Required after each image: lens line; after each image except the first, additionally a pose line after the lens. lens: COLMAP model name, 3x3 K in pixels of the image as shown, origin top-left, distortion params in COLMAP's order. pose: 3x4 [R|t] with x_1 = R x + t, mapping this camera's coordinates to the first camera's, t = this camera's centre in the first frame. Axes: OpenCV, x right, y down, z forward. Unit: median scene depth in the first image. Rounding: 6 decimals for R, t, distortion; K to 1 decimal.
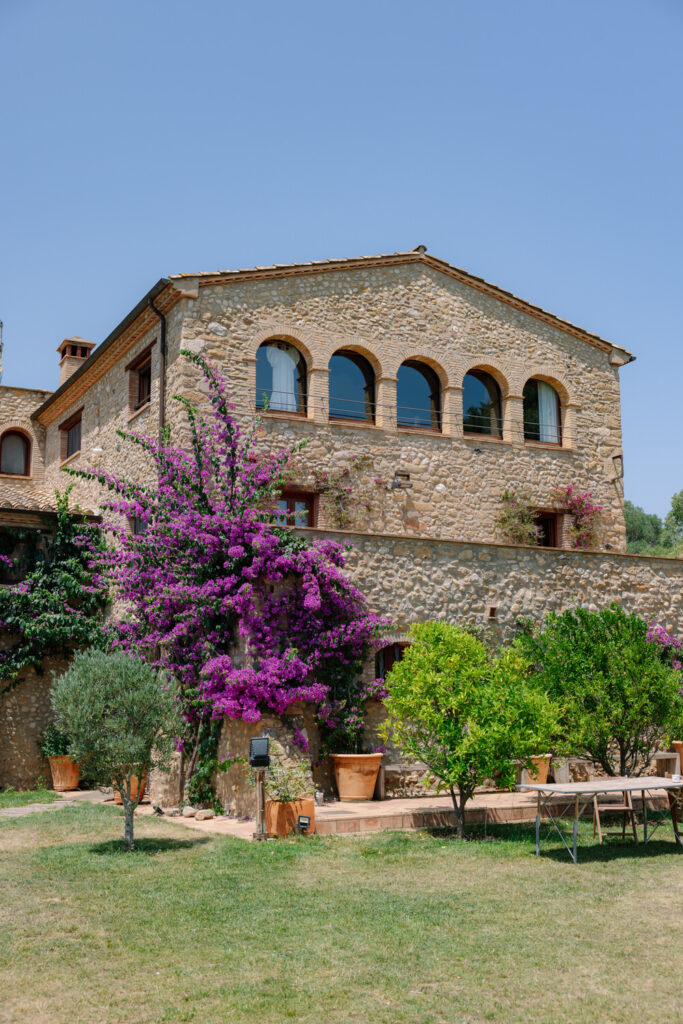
lens RADIAL K [[1123.7, 0, 338.4], [0, 1123.7, 505.3], [0, 0, 1]] dist [-0.011042, 0.000000]
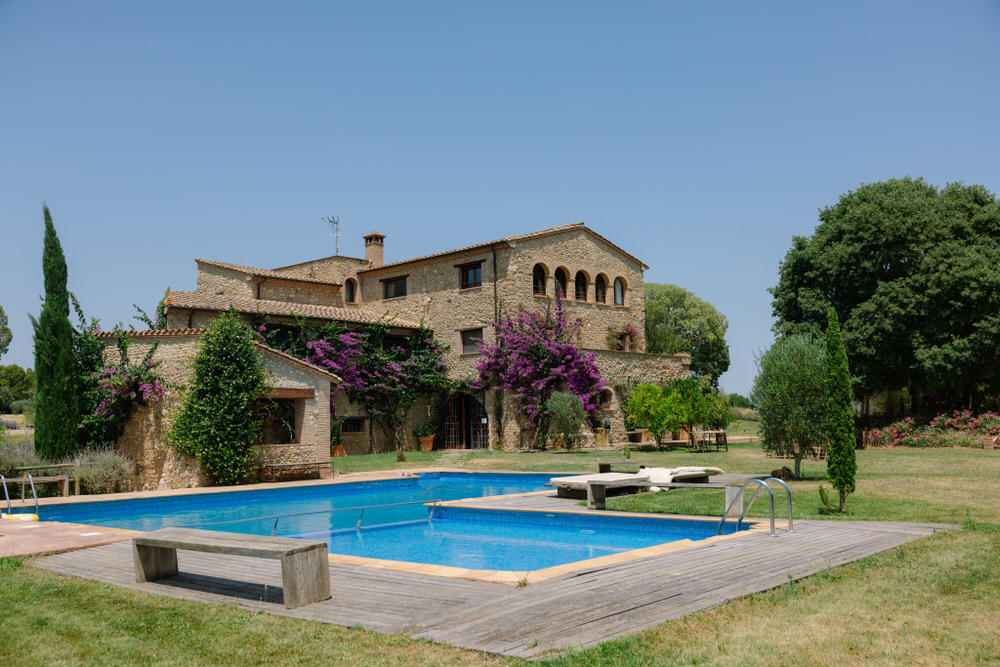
lens RADIAL K [[926.1, 0, 501.1], [0, 926.1, 335.8], [0, 0, 1]] dist [-0.054377, 0.000000]
pose [[0.943073, 0.021647, 0.331881, -0.778582], [-0.046928, 0.996557, 0.068350, -0.124171], [-0.329259, -0.080033, 0.940842, -0.855695]]
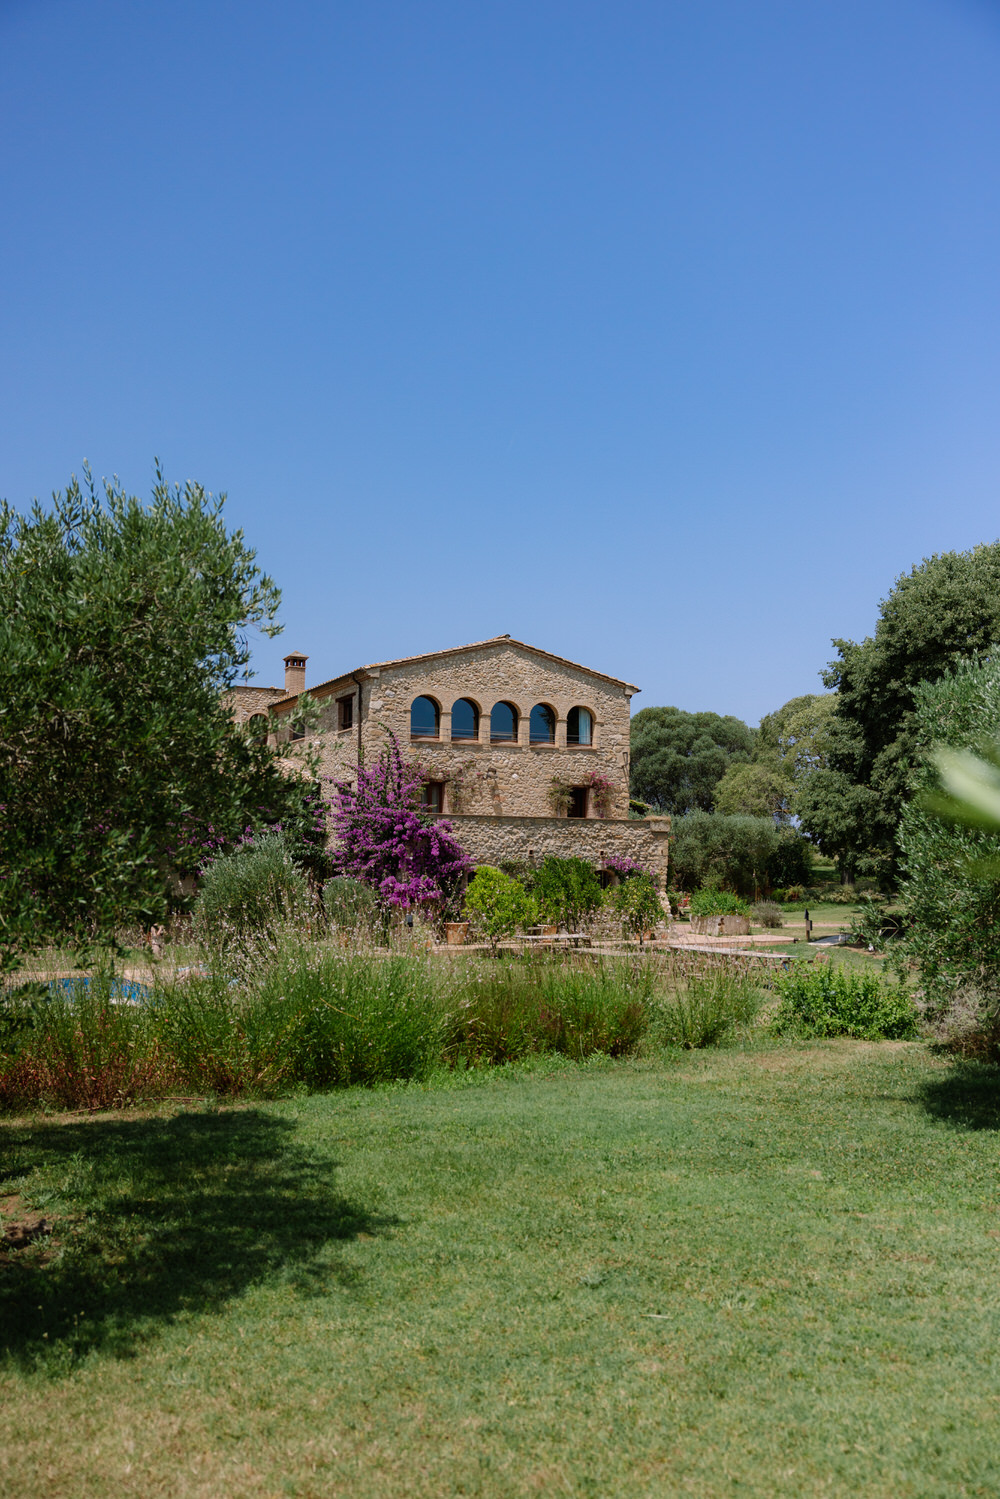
lens RADIAL K [[1316.9, 0, 504.0], [0, 1316.9, 753.1], [0, 0, 1]] dist [0.004305, 0.000454]
pose [[0.999810, 0.012143, -0.015254, 0.107897], [-0.010766, 0.996125, 0.087292, -0.240005], [0.016255, -0.087111, 0.996066, -1.098271]]
